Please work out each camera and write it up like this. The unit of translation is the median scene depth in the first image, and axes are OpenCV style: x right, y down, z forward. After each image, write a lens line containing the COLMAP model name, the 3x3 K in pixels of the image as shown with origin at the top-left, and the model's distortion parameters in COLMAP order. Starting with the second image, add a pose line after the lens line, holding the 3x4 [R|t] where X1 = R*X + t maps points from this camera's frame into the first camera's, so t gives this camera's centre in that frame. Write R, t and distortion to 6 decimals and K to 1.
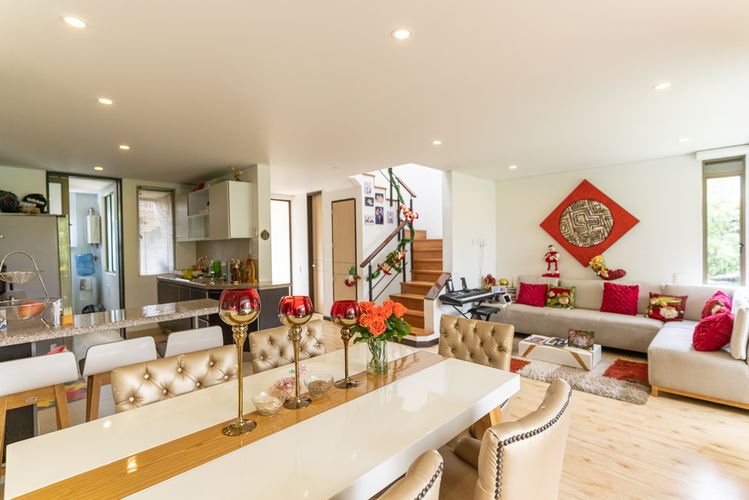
lens RADIAL K [[354.9, 0, 374.5], [0, 354.9, 250.0], [0, 0, 1]] dist [0.000929, 0.000162]
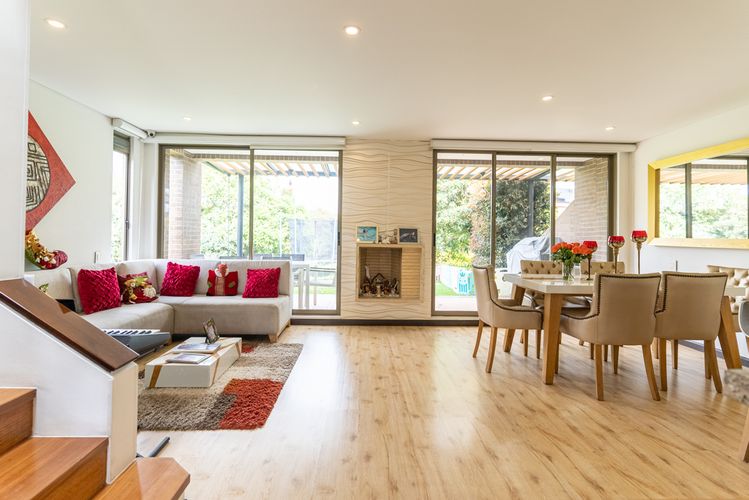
lens RADIAL K [[361.2, 0, 374.5], [0, 361.2, 250.0], [0, 0, 1]] dist [-0.000633, -0.000399]
pose [[-0.727145, -0.012926, 0.686362, -0.166661], [0.009606, 0.999533, 0.029000, 0.032075], [-0.686417, 0.027680, -0.726681, 0.895351]]
